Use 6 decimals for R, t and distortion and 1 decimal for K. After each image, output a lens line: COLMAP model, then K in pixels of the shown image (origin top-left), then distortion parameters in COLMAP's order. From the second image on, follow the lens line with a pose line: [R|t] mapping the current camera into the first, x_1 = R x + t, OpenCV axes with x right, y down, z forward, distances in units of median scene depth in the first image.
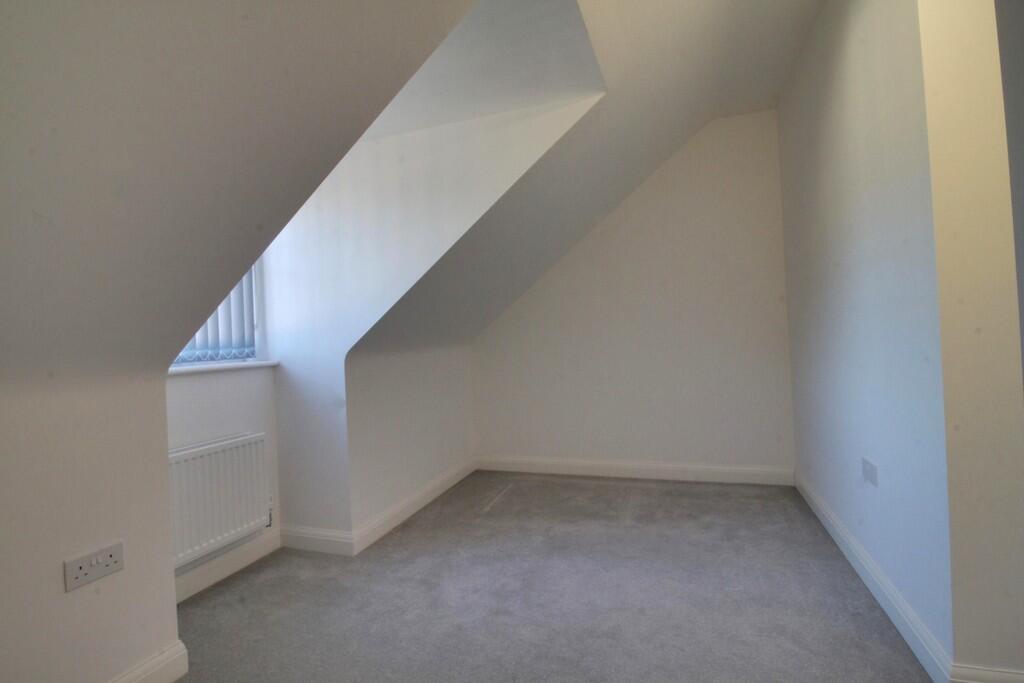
lens RADIAL K [[474.5, 0, 513.9], [0, 474.5, 330.1], [0, 0, 1]] dist [0.000112, -0.012441]
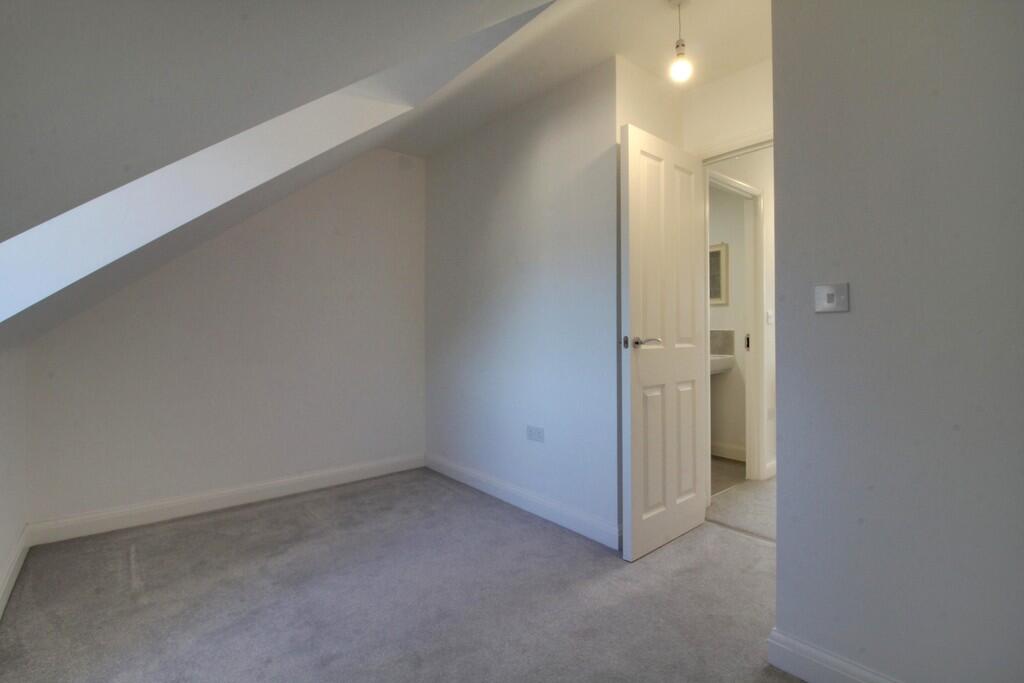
lens RADIAL K [[474.5, 0, 513.9], [0, 474.5, 330.1], [0, 0, 1]] dist [0.000112, -0.012441]
pose [[0.514331, 0.047685, 0.856265, -0.422679], [-0.024722, 0.998862, -0.040776, 0.025157], [-0.857235, -0.000196, 0.514925, 0.199368]]
